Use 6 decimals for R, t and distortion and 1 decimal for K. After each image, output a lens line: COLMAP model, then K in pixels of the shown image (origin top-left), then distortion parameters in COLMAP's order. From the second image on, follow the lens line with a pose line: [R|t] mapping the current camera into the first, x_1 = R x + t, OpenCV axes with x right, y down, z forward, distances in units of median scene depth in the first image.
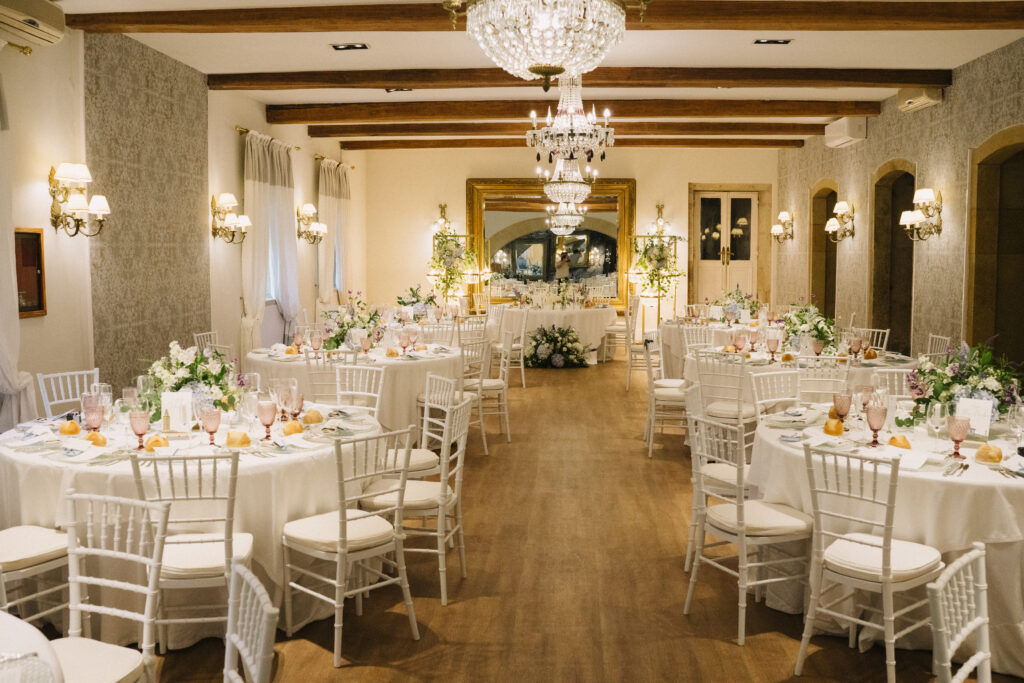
lens RADIAL K [[1039.2, 0, 511.5], [0, 1039.2, 348.3], [0, 0, 1]] dist [-0.147040, 0.000000]
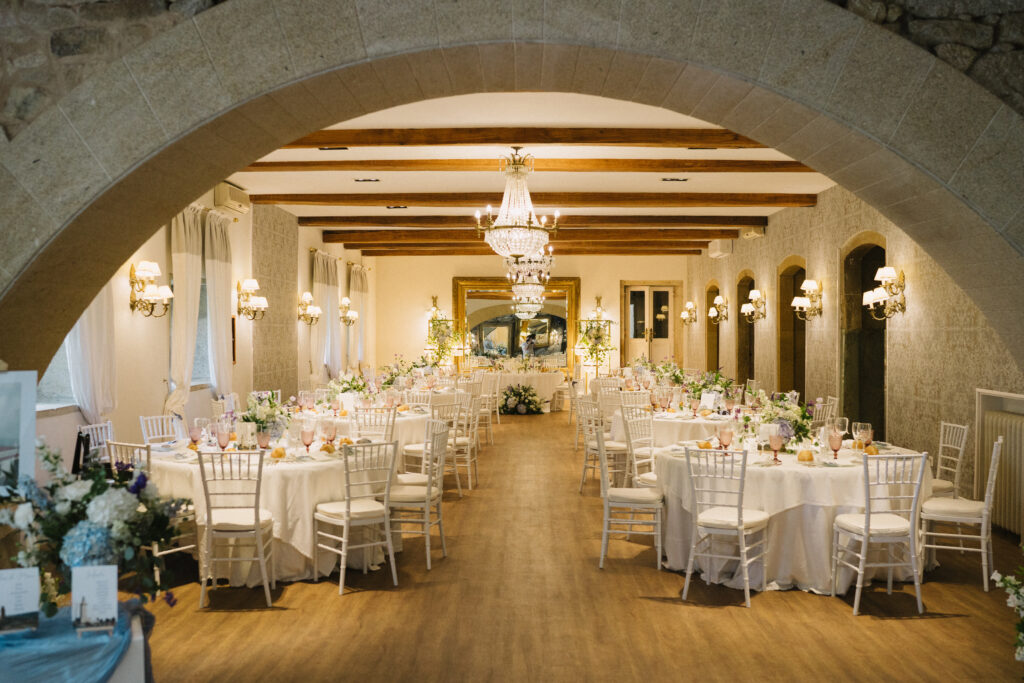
lens RADIAL K [[1039.2, 0, 511.0], [0, 1039.2, 338.1], [0, 0, 1]] dist [-0.147040, 0.000000]
pose [[0.999419, 0.000932, 0.034068, -0.015354], [0.002101, 0.996039, -0.088895, 0.035092], [-0.034016, 0.088915, 0.995458, -0.345705]]
